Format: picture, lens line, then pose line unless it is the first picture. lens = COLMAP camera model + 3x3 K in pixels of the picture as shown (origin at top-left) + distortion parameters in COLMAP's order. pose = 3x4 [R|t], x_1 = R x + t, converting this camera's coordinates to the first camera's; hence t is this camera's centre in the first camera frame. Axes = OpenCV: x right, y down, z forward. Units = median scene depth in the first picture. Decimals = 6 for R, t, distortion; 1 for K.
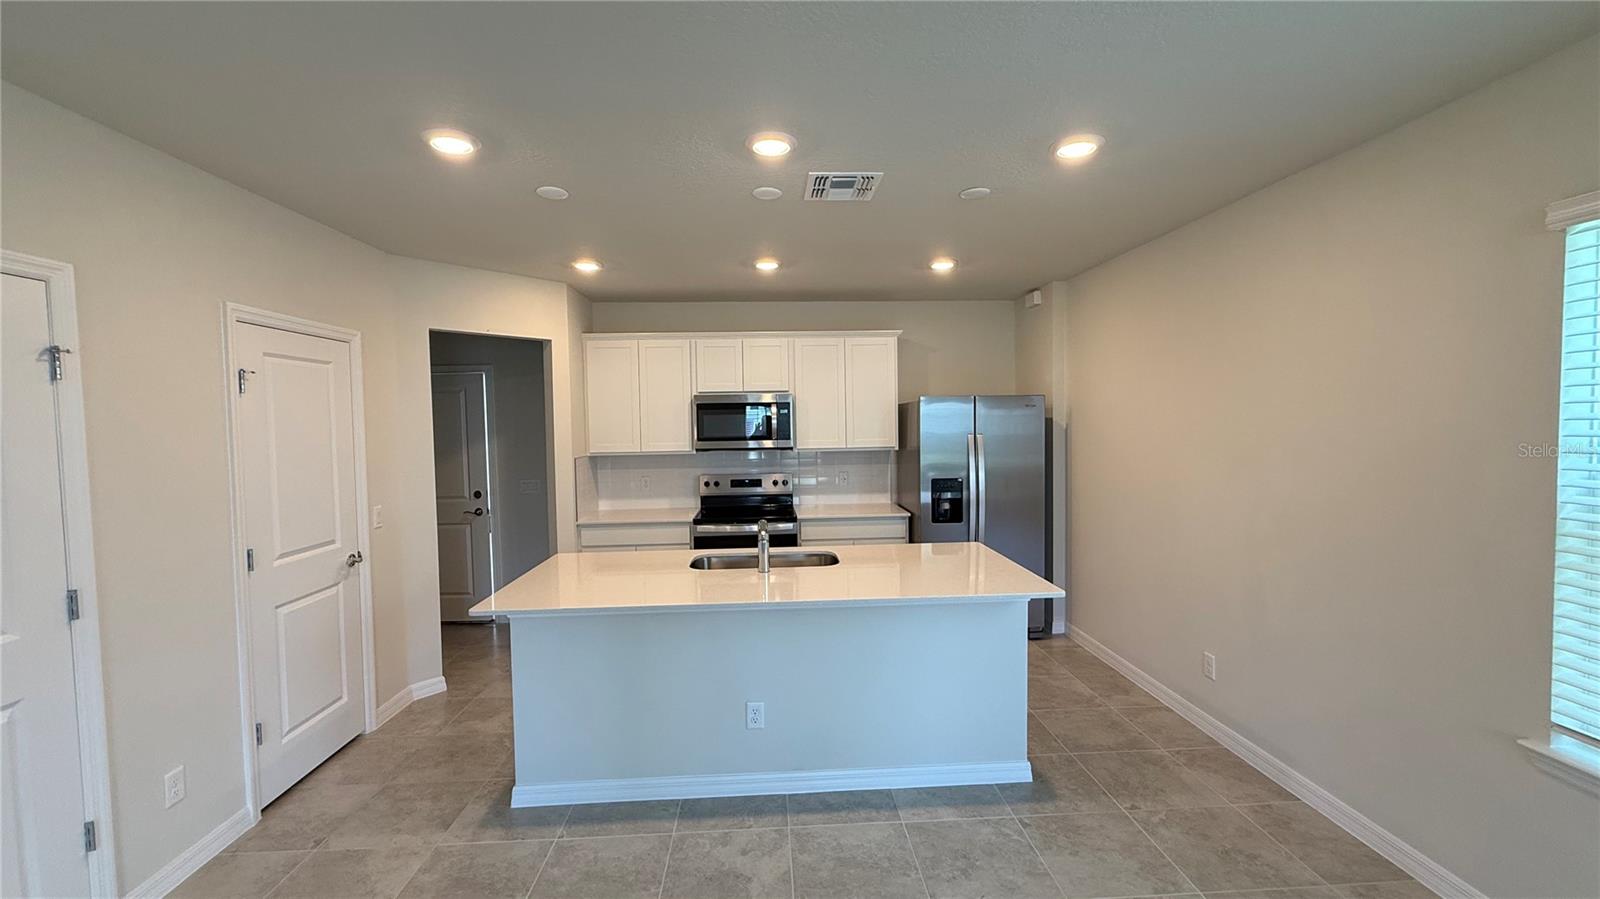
lens RADIAL K [[641.0, 0, 791.4], [0, 641.0, 453.7], [0, 0, 1]] dist [0.011483, -0.000320]
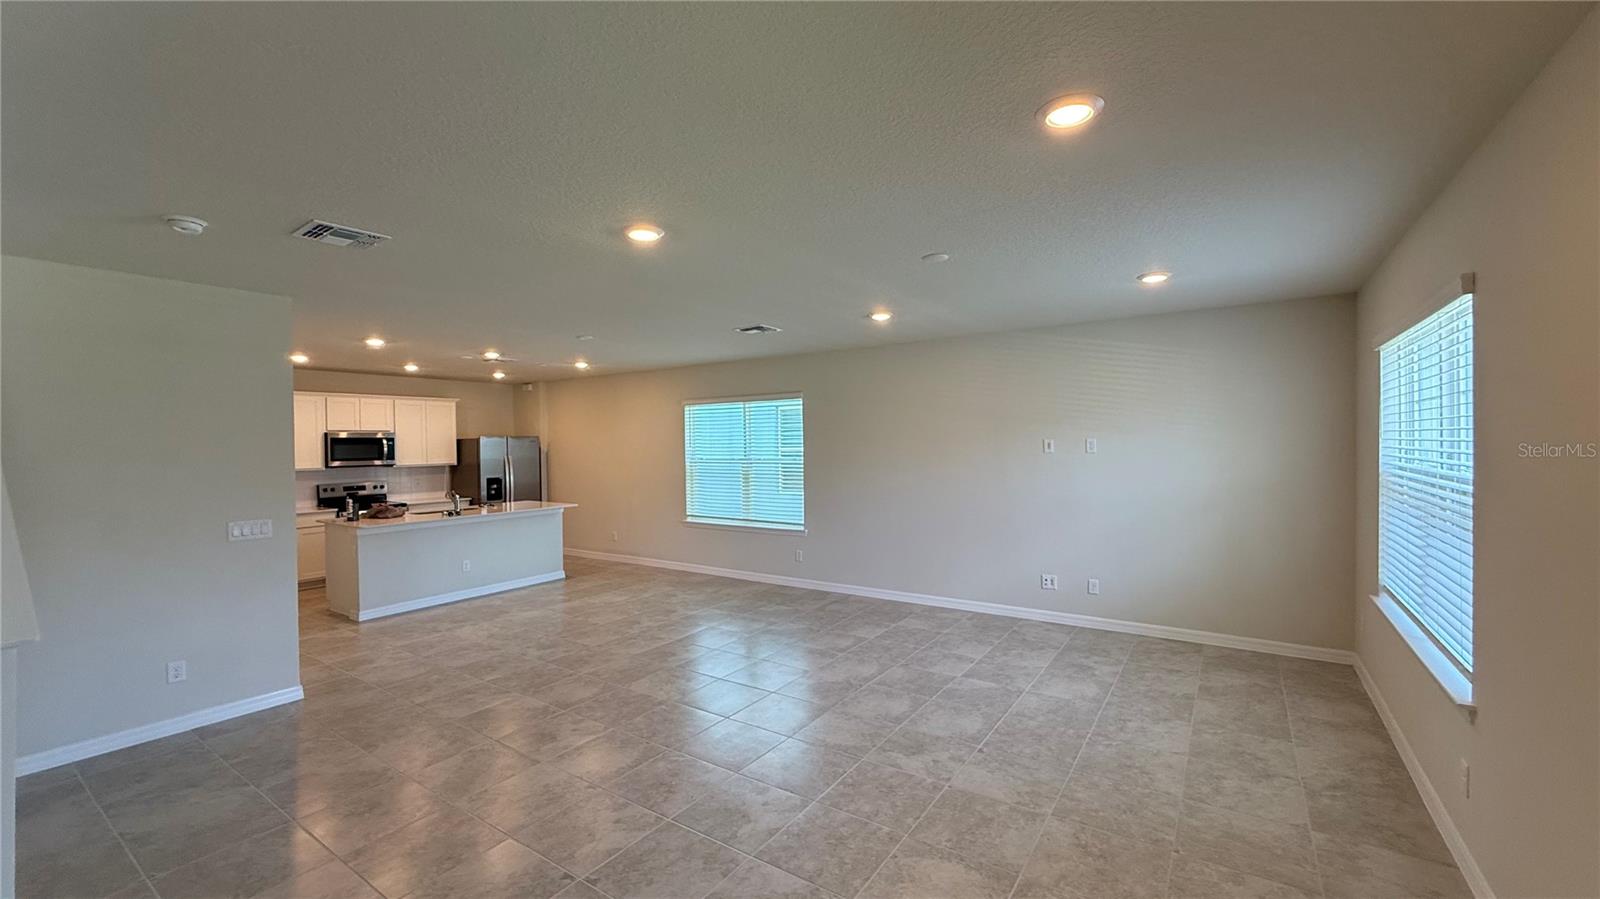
lens RADIAL K [[641.0, 0, 797.4], [0, 641.0, 450.9], [0, 0, 1]] dist [0.011483, -0.000320]
pose [[0.597595, -0.004129, 0.801787, -0.728272], [0.042675, 0.998733, -0.026663, 0.045002], [-0.800662, 0.050150, 0.597014, -0.860952]]
